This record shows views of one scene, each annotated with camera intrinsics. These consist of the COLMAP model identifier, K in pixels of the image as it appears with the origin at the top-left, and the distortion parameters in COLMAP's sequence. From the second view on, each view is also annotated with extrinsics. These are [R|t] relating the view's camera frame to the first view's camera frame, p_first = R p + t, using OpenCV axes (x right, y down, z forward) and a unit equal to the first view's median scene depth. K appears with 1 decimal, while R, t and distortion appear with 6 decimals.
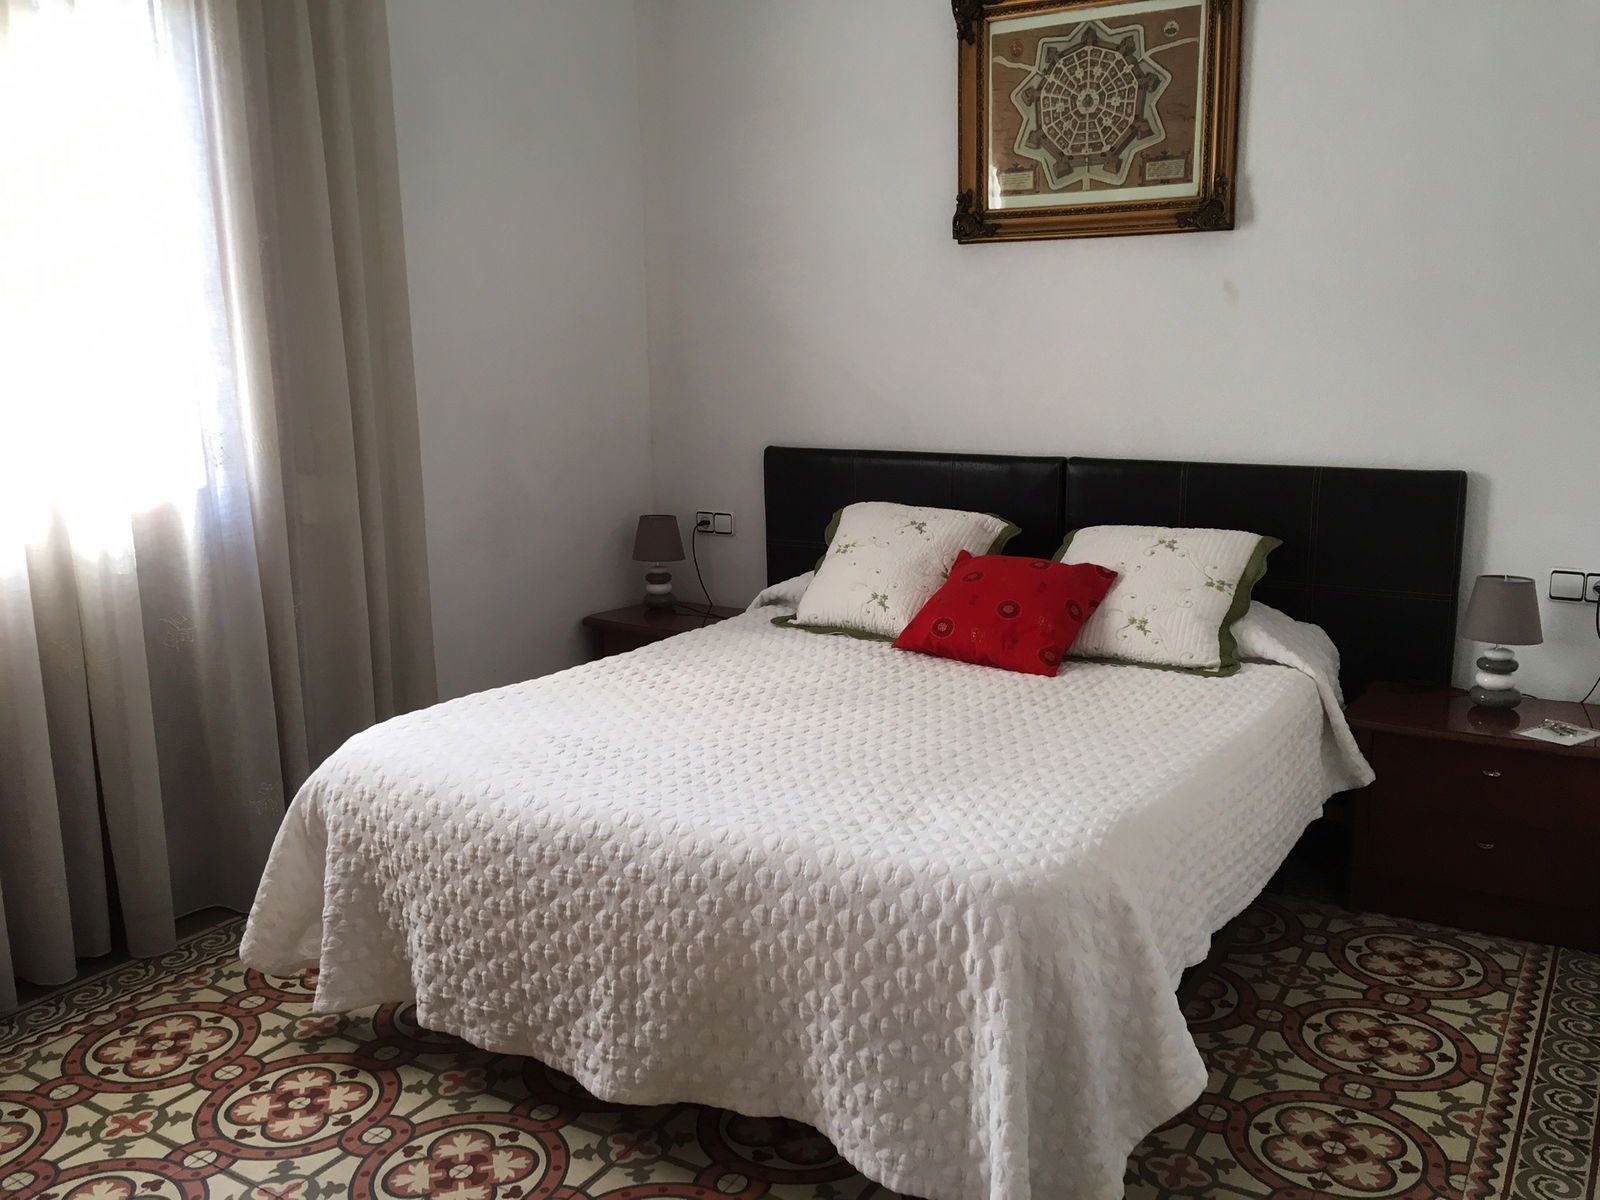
lens RADIAL K [[1377.0, 0, 786.1], [0, 1377.0, 599.4], [0, 0, 1]] dist [0.027635, -0.006093]
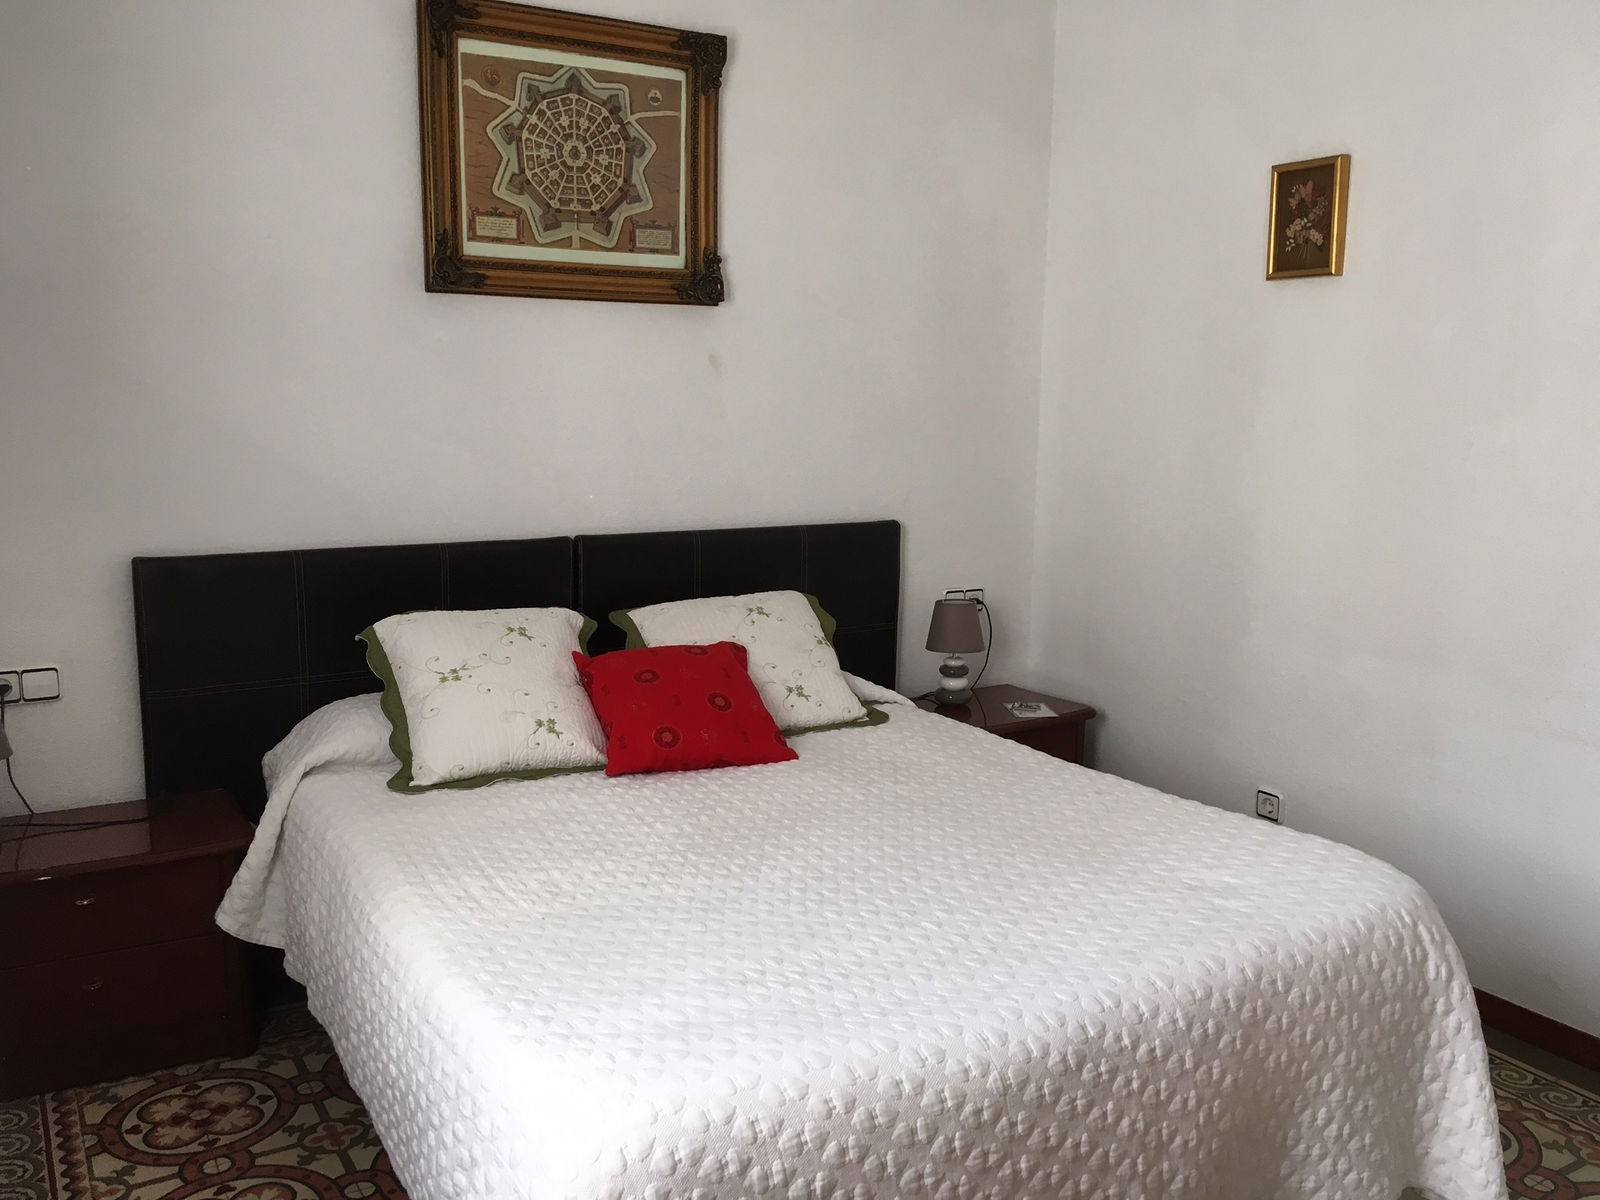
lens RADIAL K [[1377.0, 0, 789.4], [0, 1377.0, 602.4], [0, 0, 1]] dist [0.027635, -0.006093]
pose [[0.451100, -0.122923, 0.883968, -0.573862], [0.152002, 0.986580, 0.059624, -0.097925], [-0.879434, 0.107469, 0.463731, 0.481315]]
